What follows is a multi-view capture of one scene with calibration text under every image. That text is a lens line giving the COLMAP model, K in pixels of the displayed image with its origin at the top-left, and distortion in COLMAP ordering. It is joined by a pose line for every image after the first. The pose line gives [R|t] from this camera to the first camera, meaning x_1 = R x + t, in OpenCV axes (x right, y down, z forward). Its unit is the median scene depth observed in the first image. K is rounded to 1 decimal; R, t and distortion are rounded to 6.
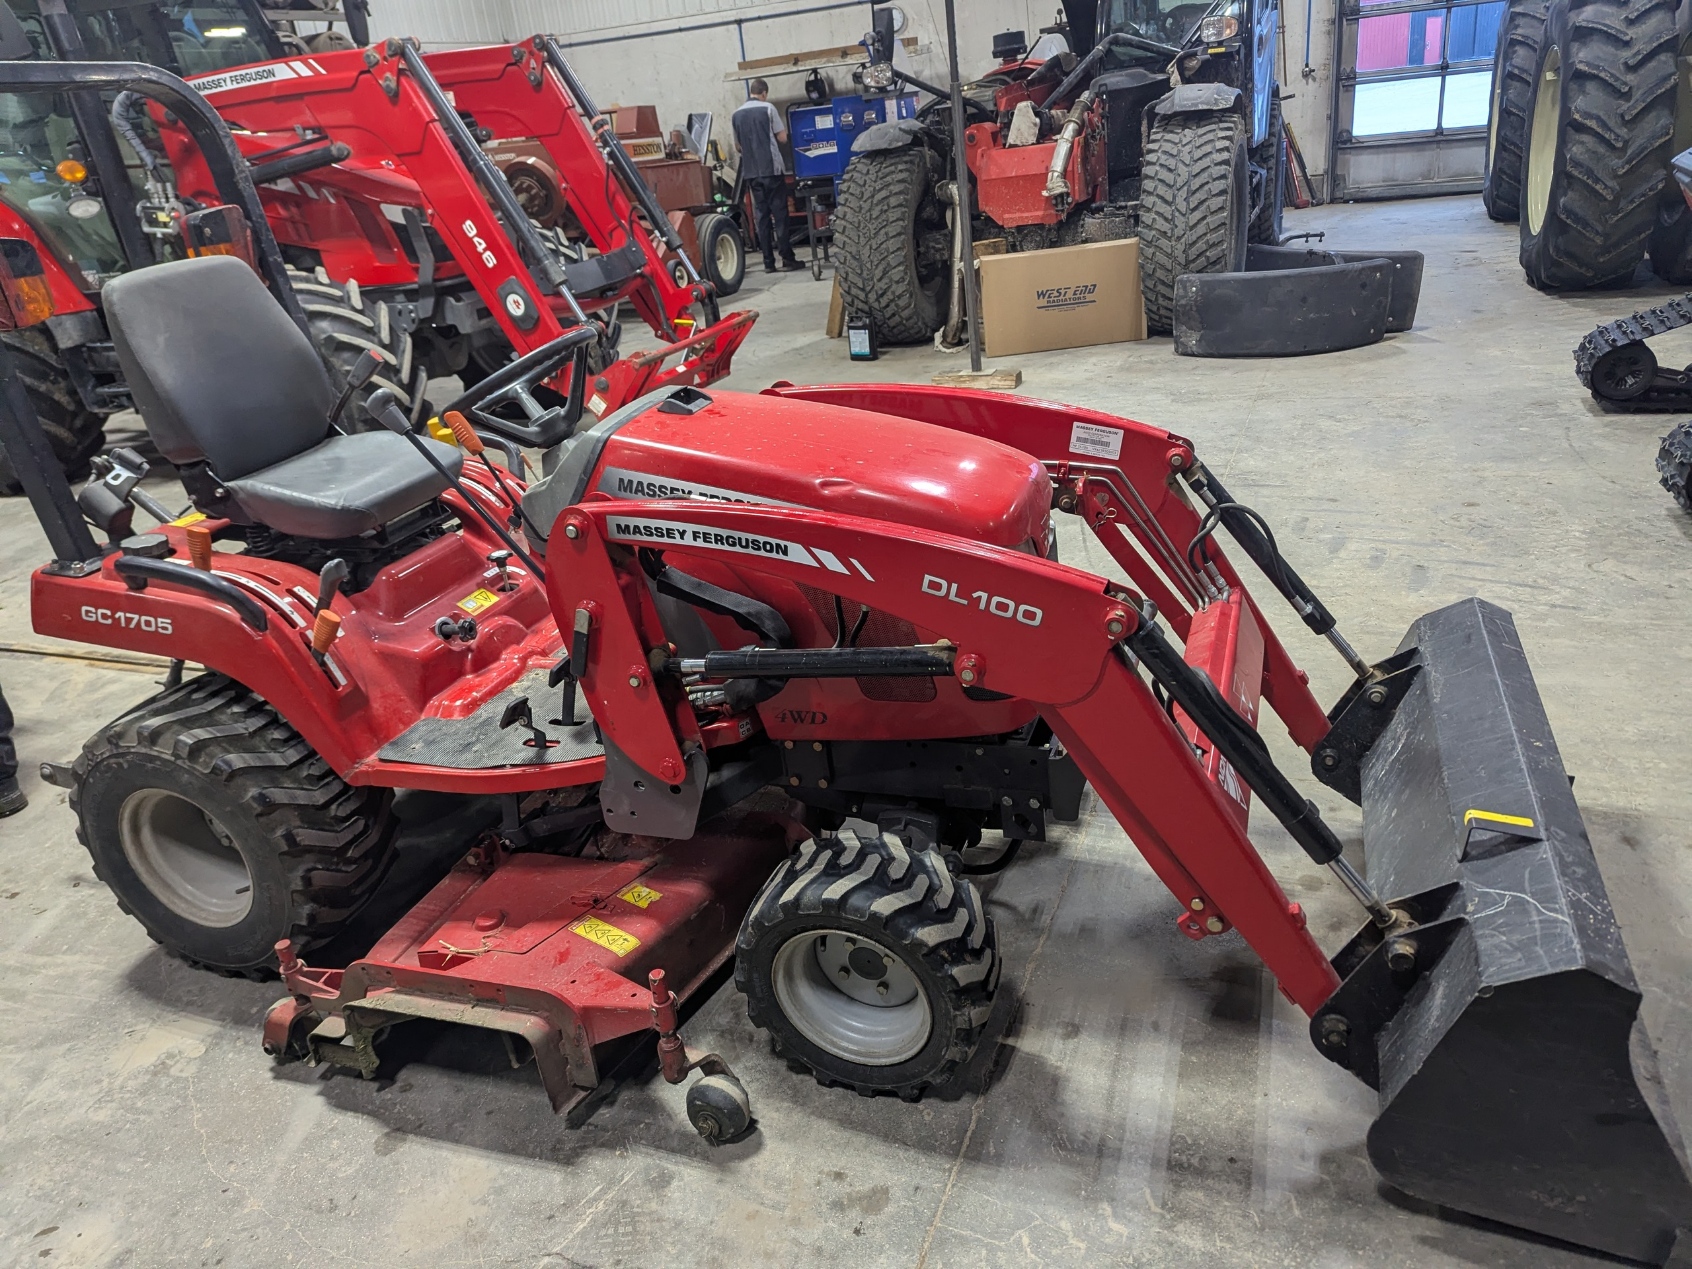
lens RADIAL K [[1165.7, 0, 849.0], [0, 1165.7, 596.7], [0, 0, 1]] dist [0.033322, -0.000500]
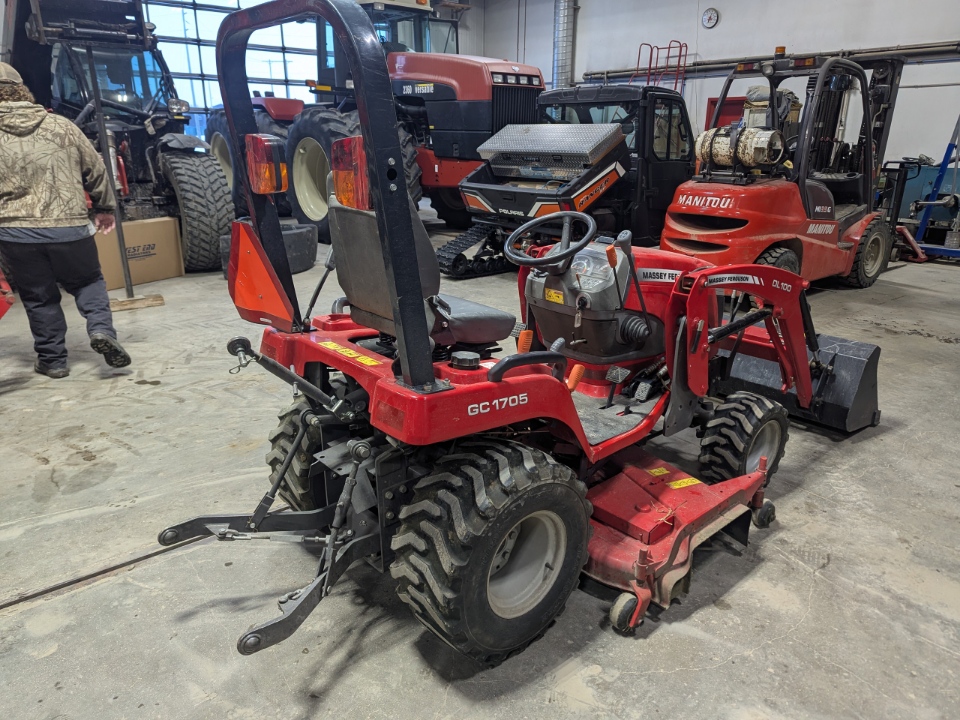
lens RADIAL K [[668.1, 0, 481.4], [0, 668.1, 339.2], [0, 0, 1]] dist [0.036390, 0.000211]
pose [[0.478771, -0.145175, 0.865854, -0.456206], [0.276901, 0.960865, 0.007994, -0.023739], [-0.833129, 0.235929, 0.500233, 0.206842]]
